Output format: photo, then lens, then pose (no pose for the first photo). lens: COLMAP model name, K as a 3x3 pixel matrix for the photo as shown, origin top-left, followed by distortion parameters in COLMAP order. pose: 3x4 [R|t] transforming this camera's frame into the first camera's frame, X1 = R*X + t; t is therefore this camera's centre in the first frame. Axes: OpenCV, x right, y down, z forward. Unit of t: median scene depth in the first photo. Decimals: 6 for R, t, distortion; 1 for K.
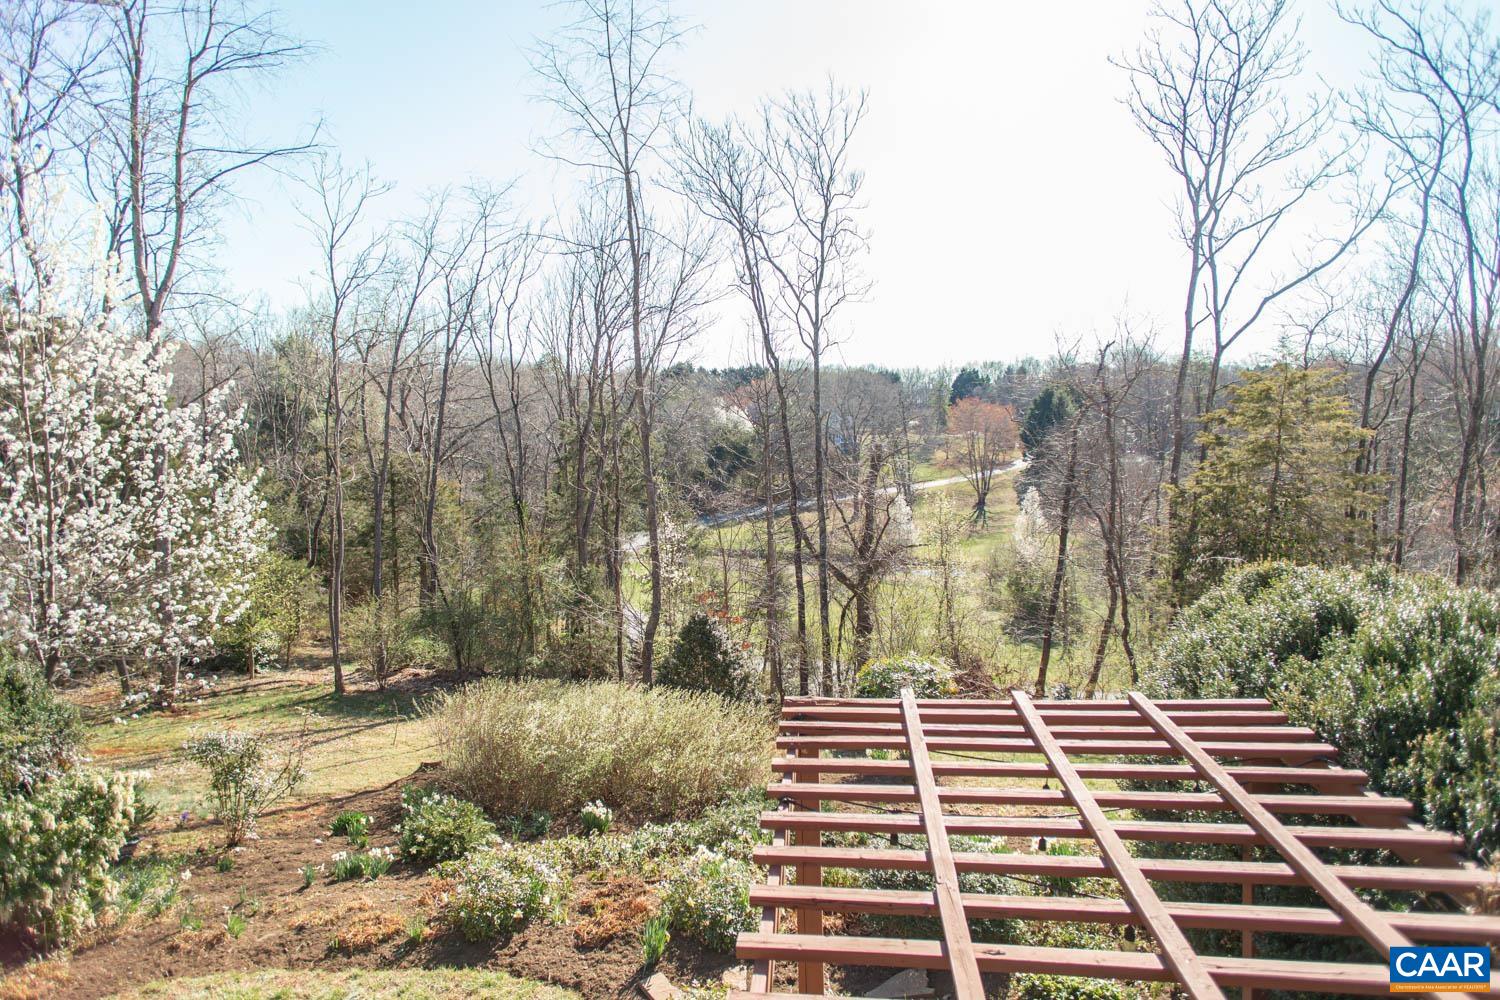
lens RADIAL K [[835.3, 0, 768.9], [0, 835.3, 489.2], [0, 0, 1]] dist [0.005217, 0.000520]
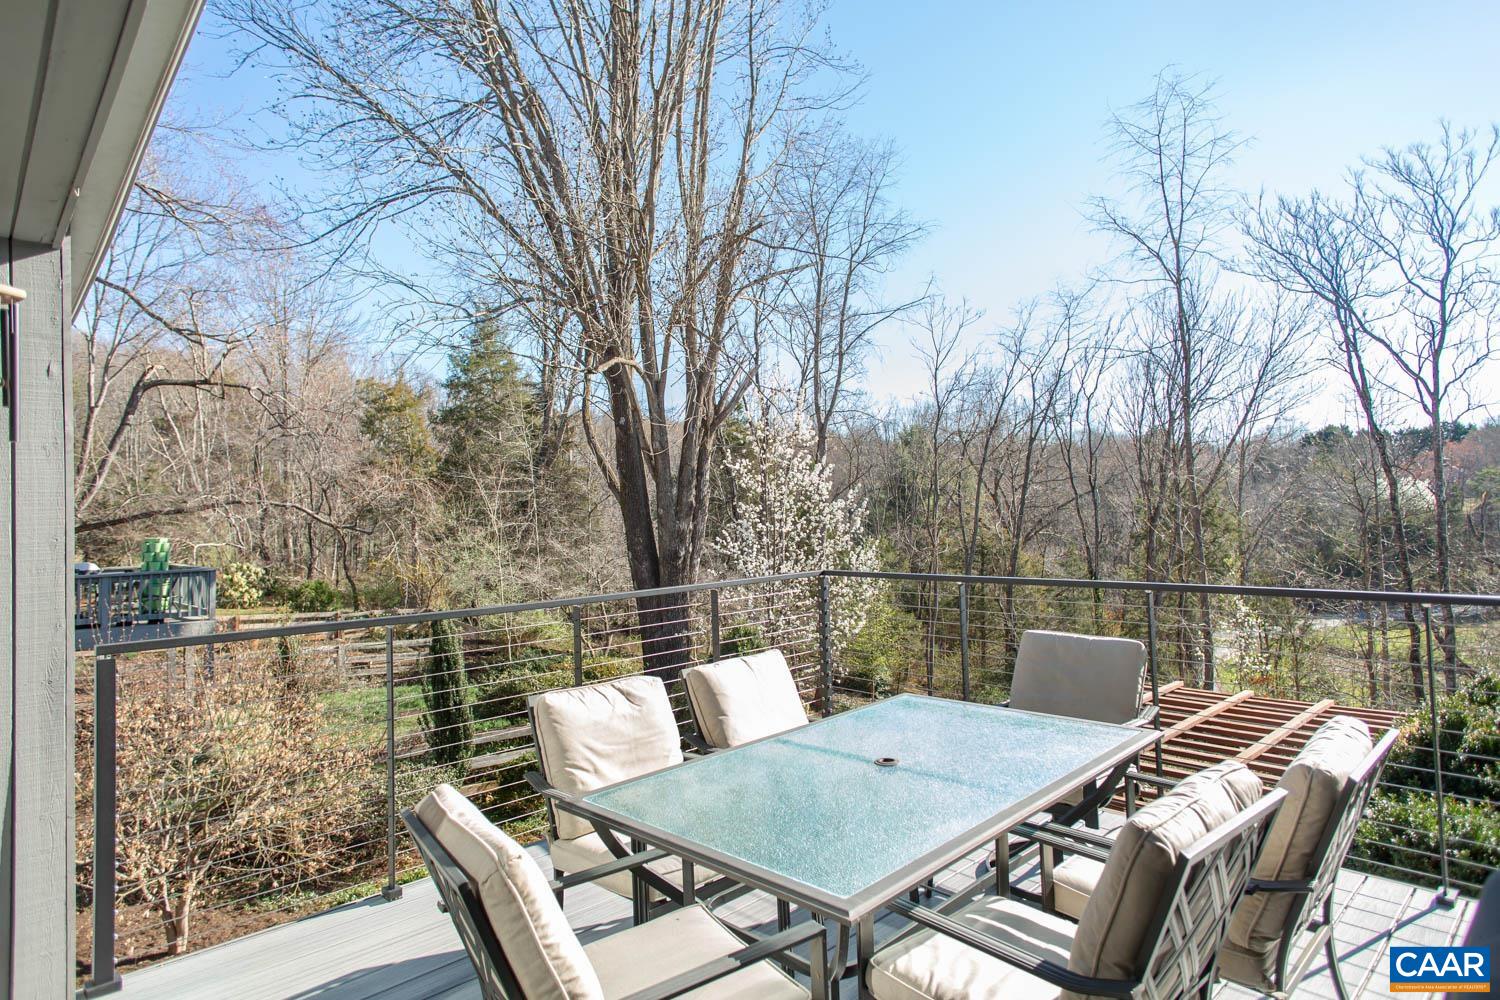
lens RADIAL K [[833.8, 0, 749.5], [0, 833.8, 497.6], [0, 0, 1]] dist [0.020445, -0.002542]
pose [[0.756412, -0.003826, -0.654084, 0.092359], [-0.048263, 0.996931, -0.061645, 0.000314], [0.652312, 0.078197, 0.753906, -0.132027]]
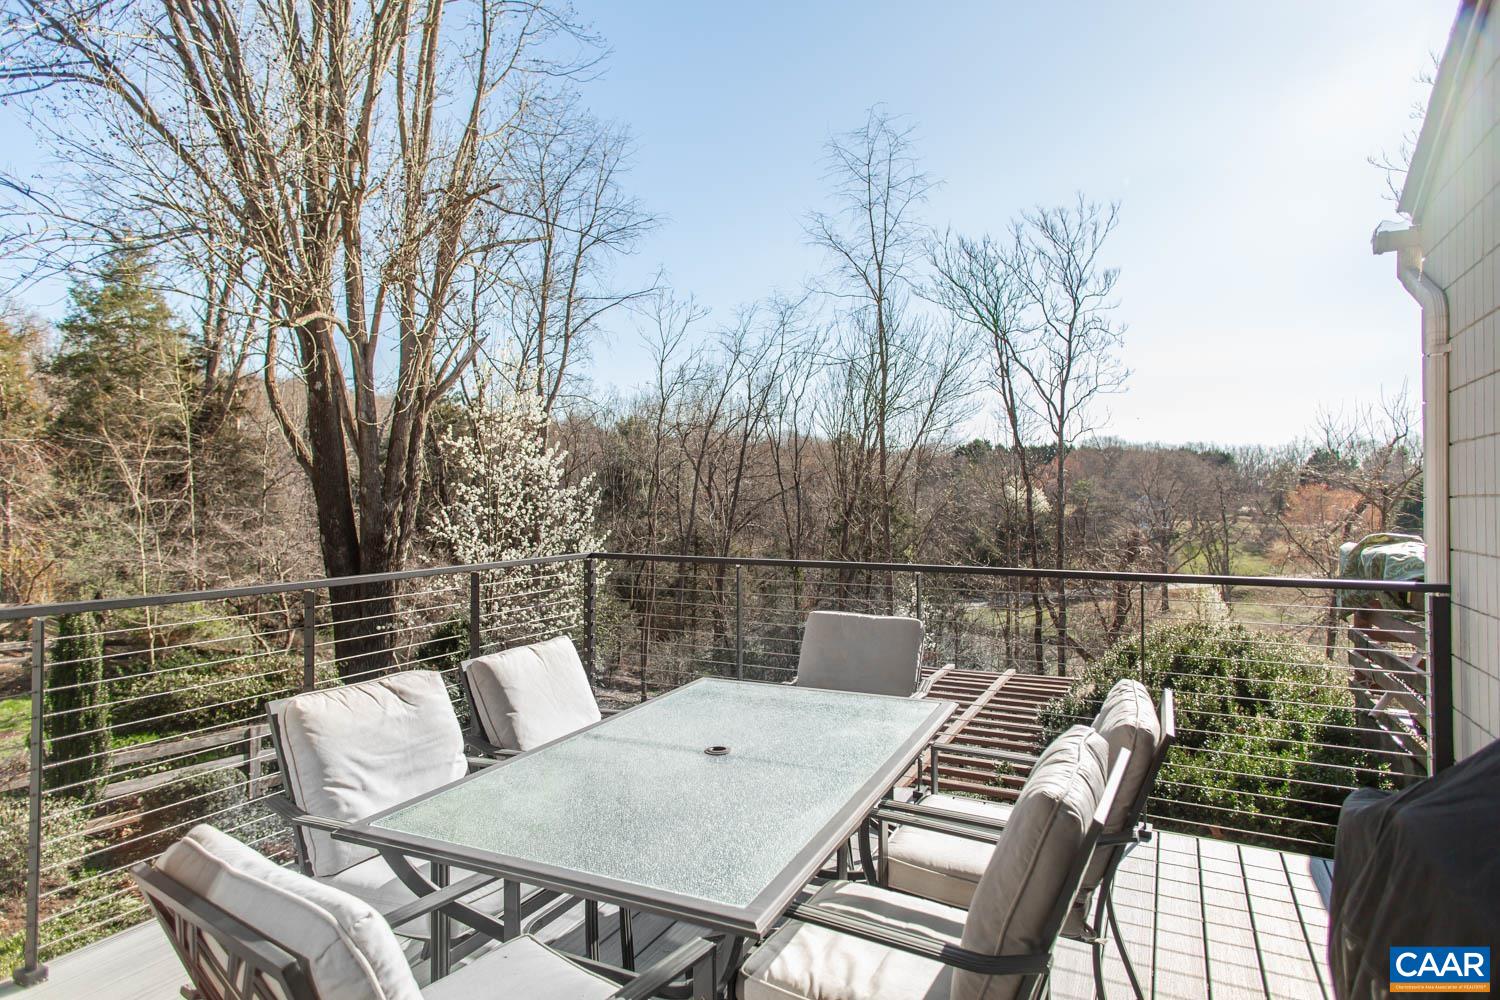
lens RADIAL K [[833.8, 0, 749.5], [0, 833.8, 497.6], [0, 0, 1]] dist [0.020445, -0.002542]
pose [[0.931654, 0.031740, -0.361958, 0.075449], [-0.060537, 0.995813, -0.068497, 0.002909], [0.358269, 0.085728, 0.929674, -0.131319]]
